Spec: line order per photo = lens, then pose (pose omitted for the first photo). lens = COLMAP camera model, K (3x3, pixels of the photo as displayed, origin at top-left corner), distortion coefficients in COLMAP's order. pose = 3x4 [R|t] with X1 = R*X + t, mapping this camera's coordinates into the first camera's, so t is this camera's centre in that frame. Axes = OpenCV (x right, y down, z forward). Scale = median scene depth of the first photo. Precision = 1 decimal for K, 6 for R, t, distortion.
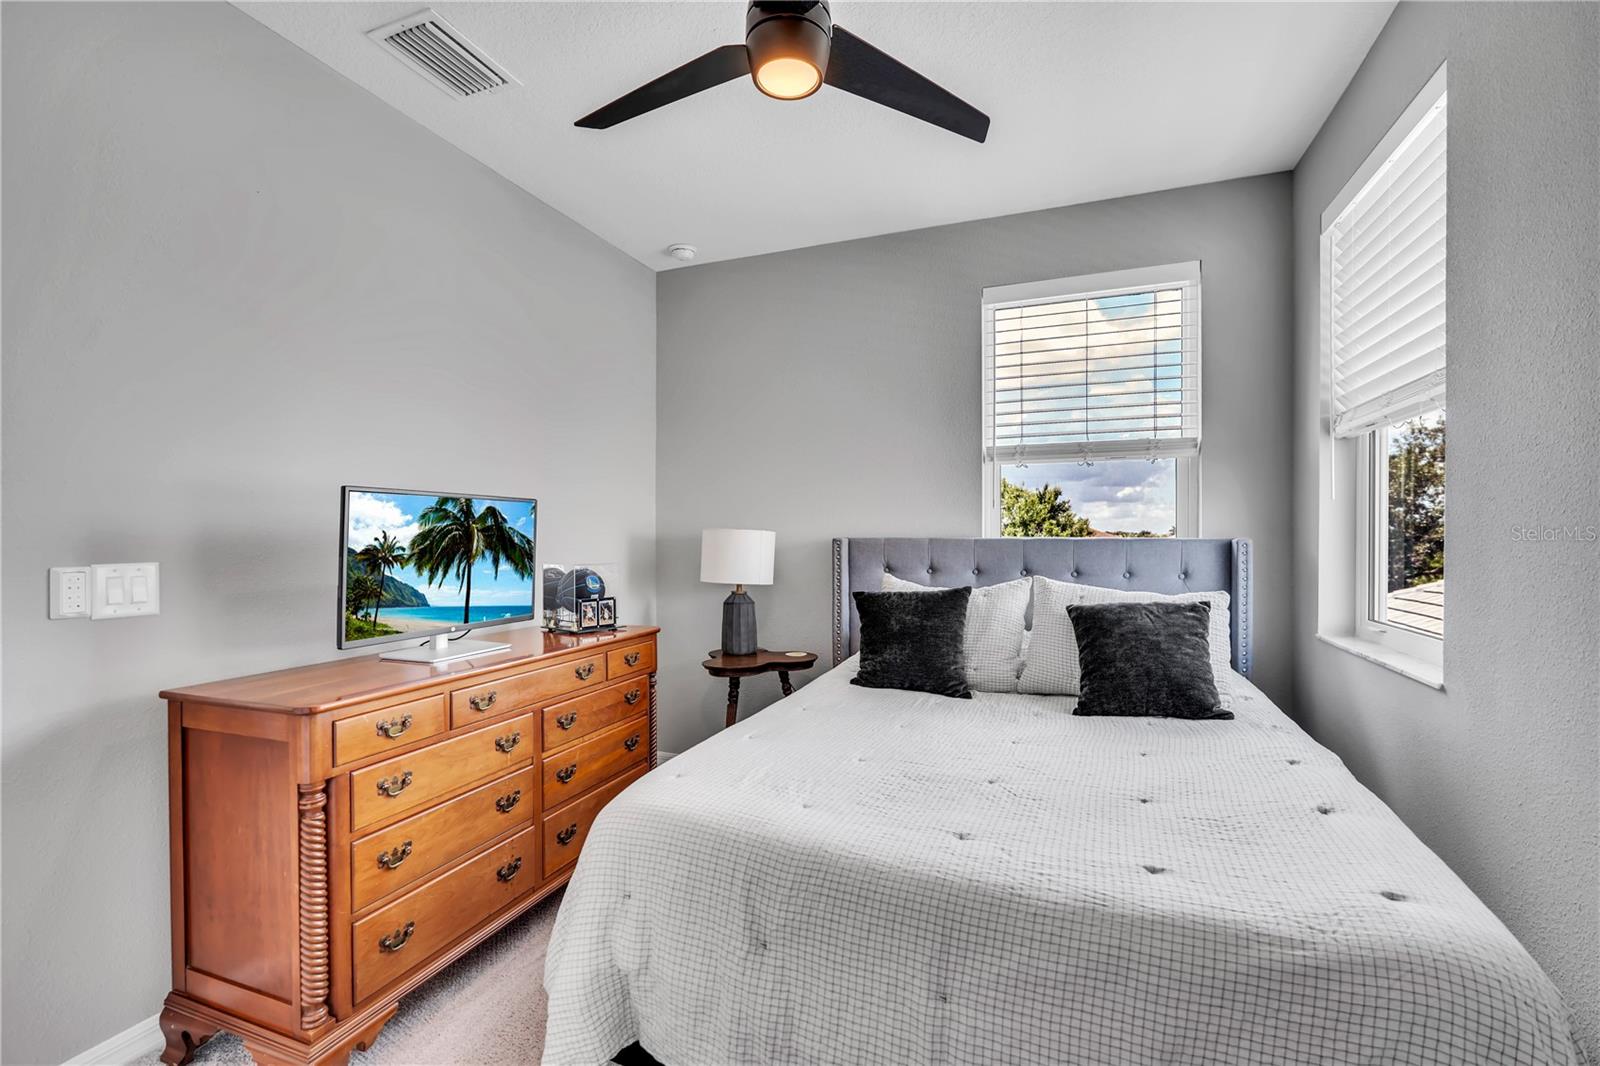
lens RADIAL K [[694.2, 0, 795.3], [0, 694.2, 536.1], [0, 0, 1]] dist [-0.003583, -0.000297]
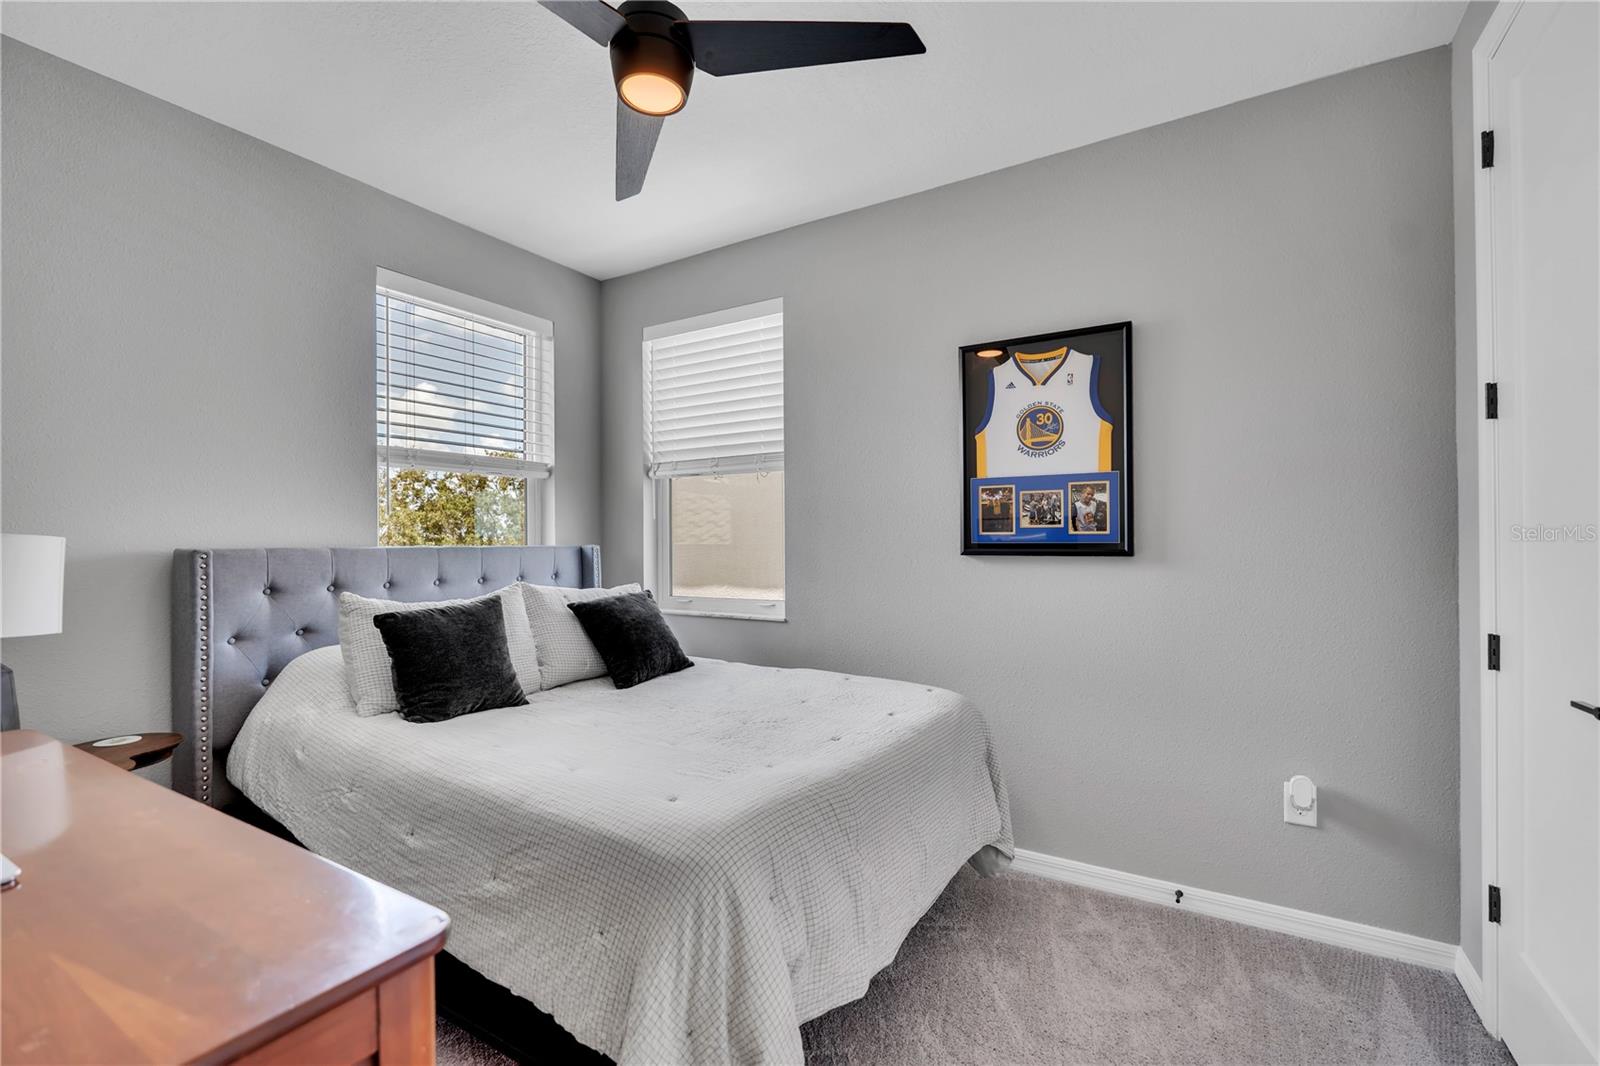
lens RADIAL K [[694.2, 0, 794.1], [0, 694.2, 537.8], [0, 0, 1]] dist [-0.003583, -0.000297]
pose [[0.191952, 0.006601, 0.981382, -0.553242], [0.009022, 0.999923, -0.008490, 0.002752], [-0.981363, 0.010484, 0.191877, 0.346013]]
